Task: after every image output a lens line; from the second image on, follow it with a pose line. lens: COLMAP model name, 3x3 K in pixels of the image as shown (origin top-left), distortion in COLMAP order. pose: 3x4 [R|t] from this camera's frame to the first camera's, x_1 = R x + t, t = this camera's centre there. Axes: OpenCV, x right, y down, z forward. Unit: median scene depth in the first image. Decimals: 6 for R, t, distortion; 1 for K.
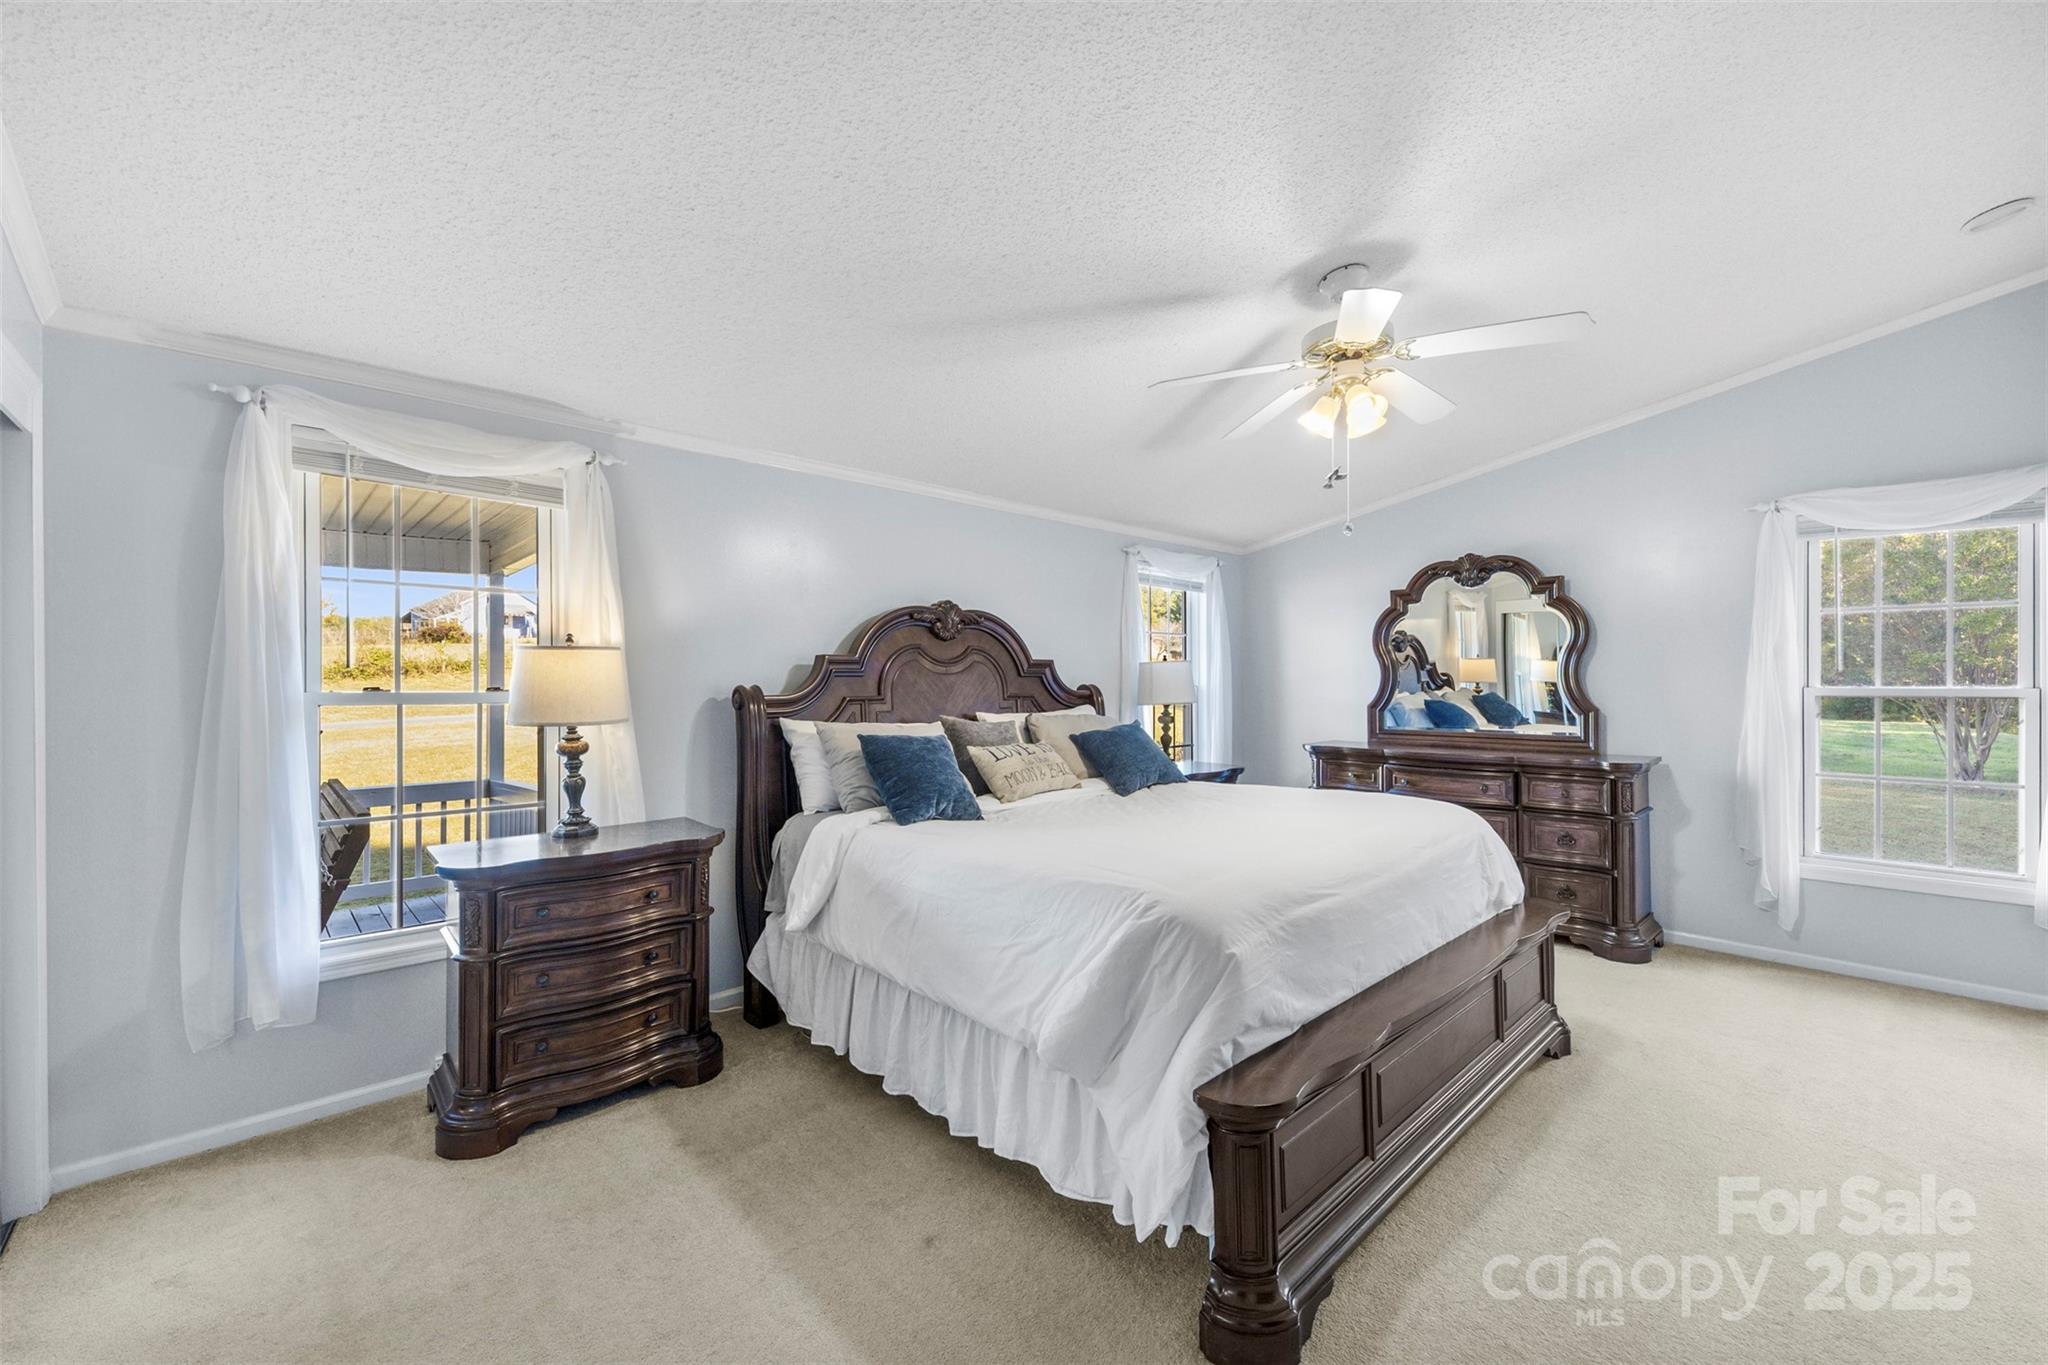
lens RADIAL K [[824.0, 0, 1015.4], [0, 824.0, 690.2], [0, 0, 1]] dist [0.002137, -0.000009]
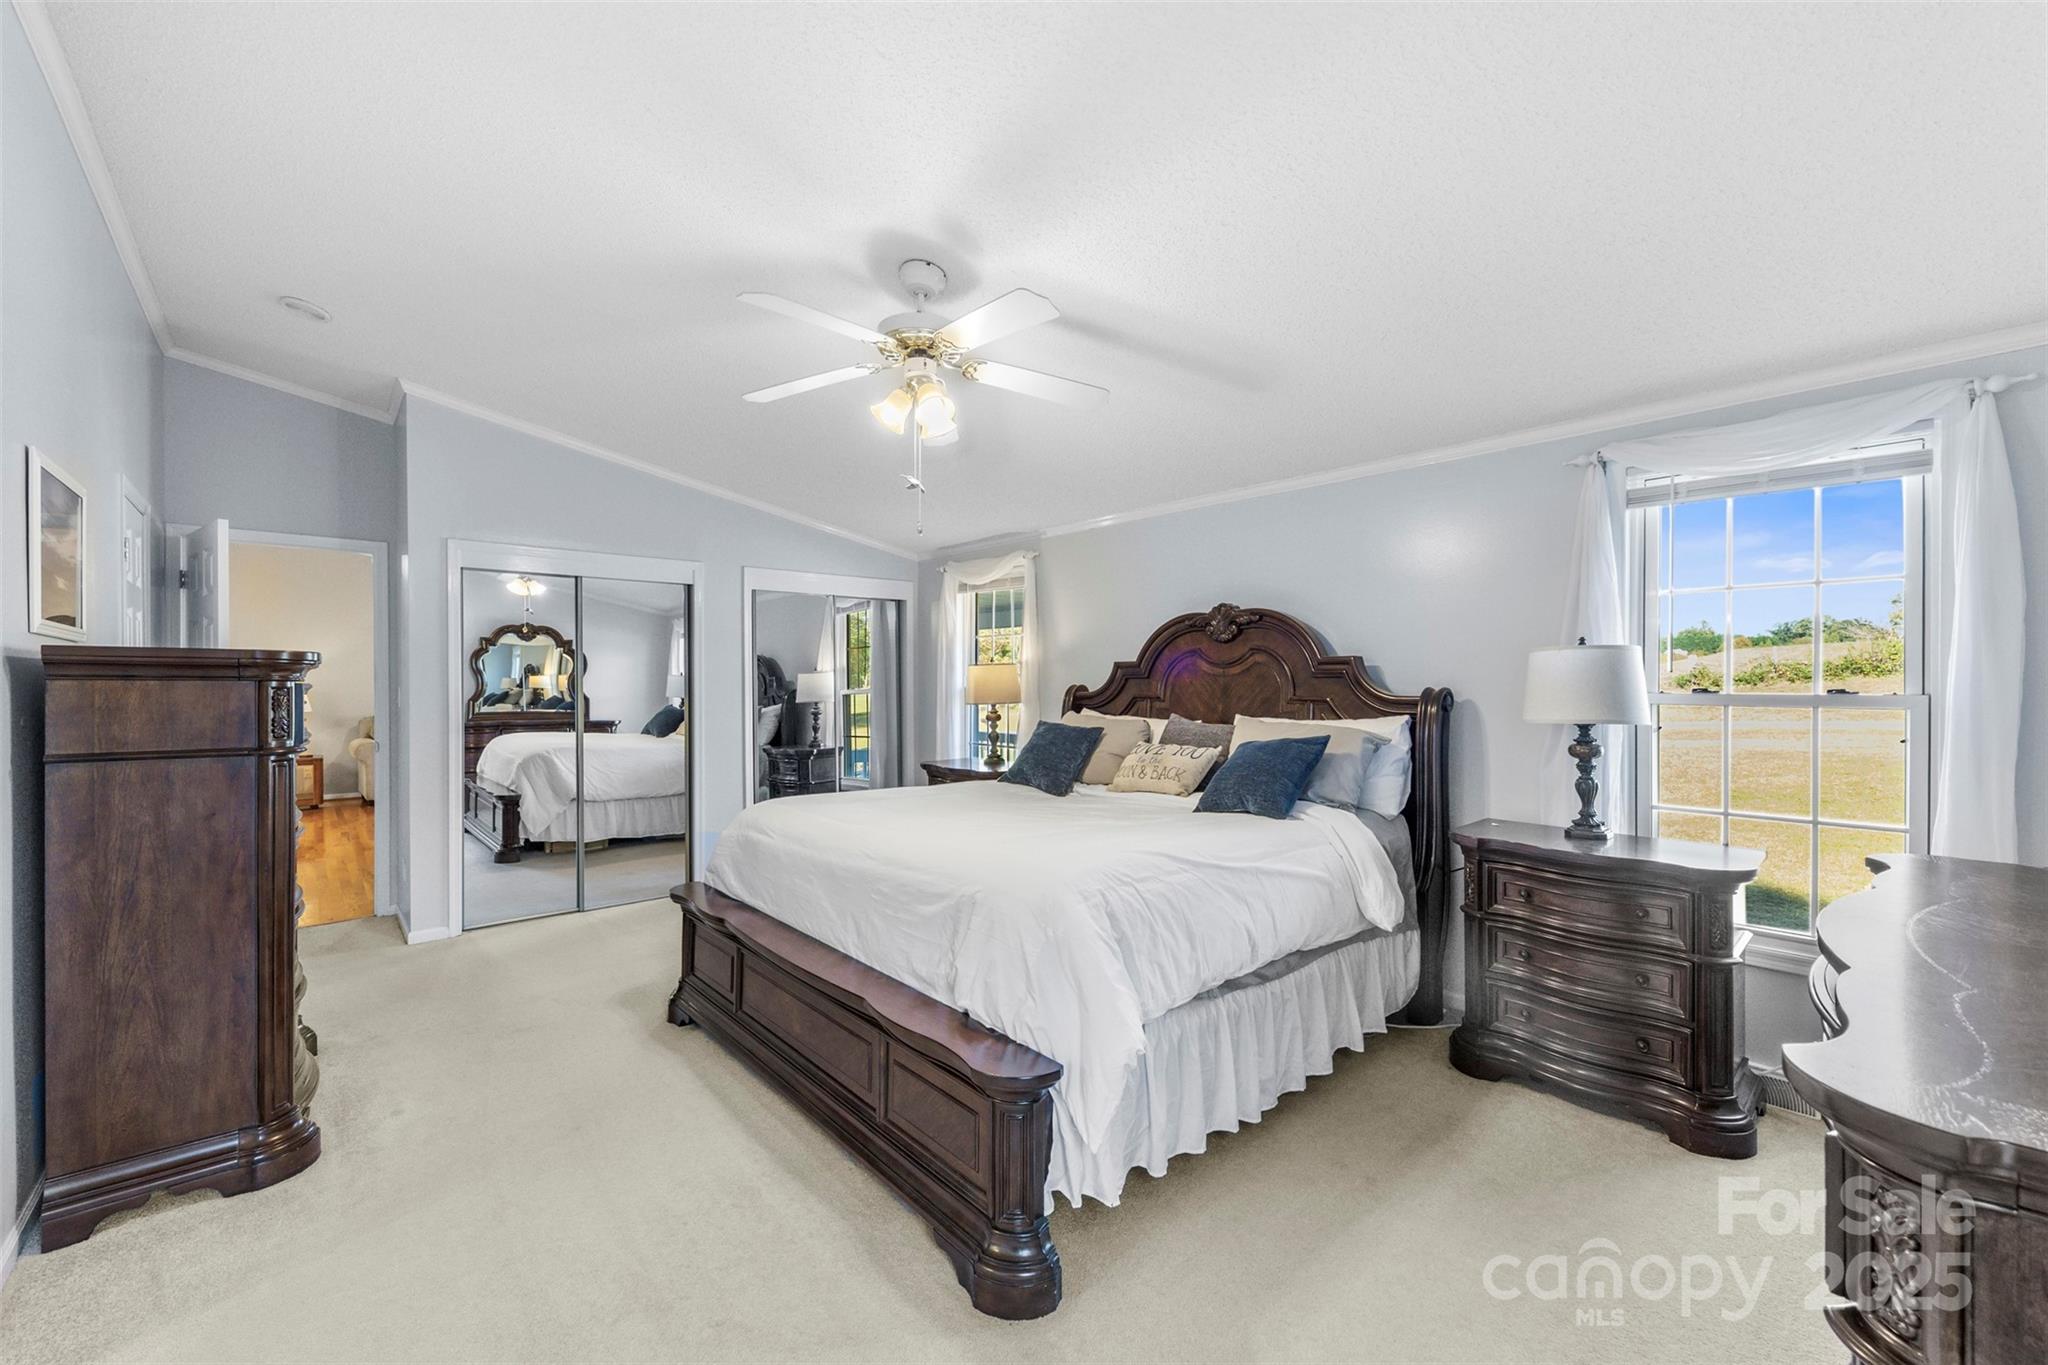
lens RADIAL K [[824.0, 0, 1015.4], [0, 824.0, 690.2], [0, 0, 1]] dist [0.002137, -0.000009]
pose [[-0.037141, 0.012237, -0.999235, 0.998513], [-0.009026, 0.999880, 0.012580, -0.012538], [0.999269, 0.009487, -0.037026, 0.823789]]
